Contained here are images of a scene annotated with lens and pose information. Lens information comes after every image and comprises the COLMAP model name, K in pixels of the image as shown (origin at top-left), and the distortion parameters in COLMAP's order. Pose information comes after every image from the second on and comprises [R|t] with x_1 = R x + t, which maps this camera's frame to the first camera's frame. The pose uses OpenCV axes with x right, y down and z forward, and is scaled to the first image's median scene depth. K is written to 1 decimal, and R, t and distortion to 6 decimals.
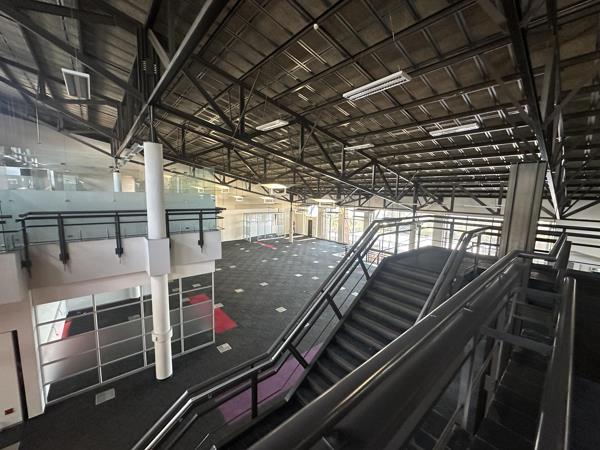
lens RADIAL K [[239.1, 0, 299.0], [0, 239.1, 223.9], [0, 0, 1]] dist [-0.008155, 0.000609]
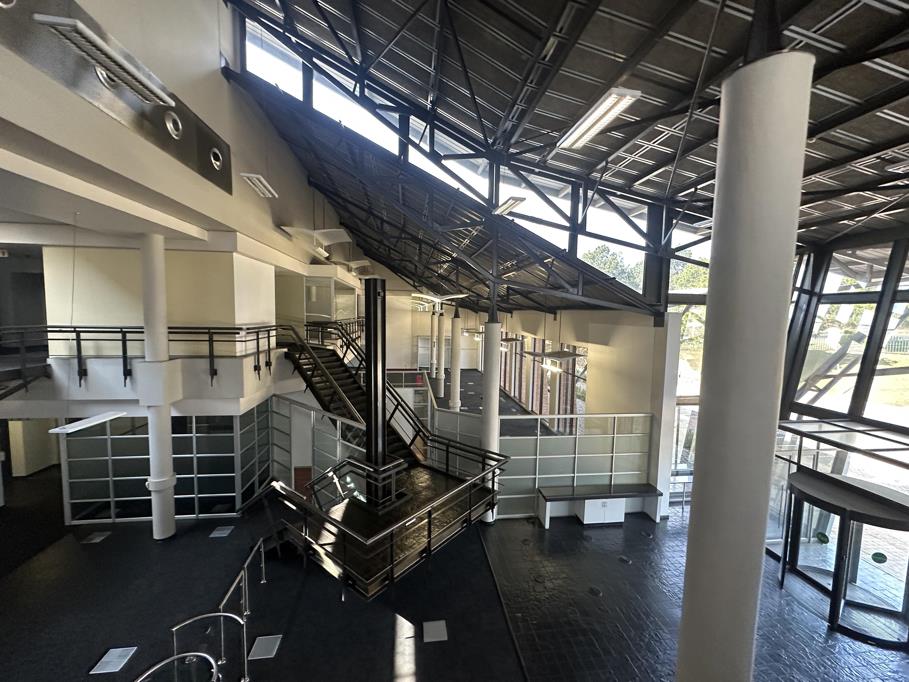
lens RADIAL K [[362.2, 0, 452.9], [0, 362.2, 339.3], [0, 0, 1]] dist [-0.008155, 0.000609]
pose [[0.836824, 0.052285, -0.544969, 0.874275], [-0.069789, 0.997496, -0.011464, -0.068942], [0.543005, 0.047626, 0.838378, 0.503505]]
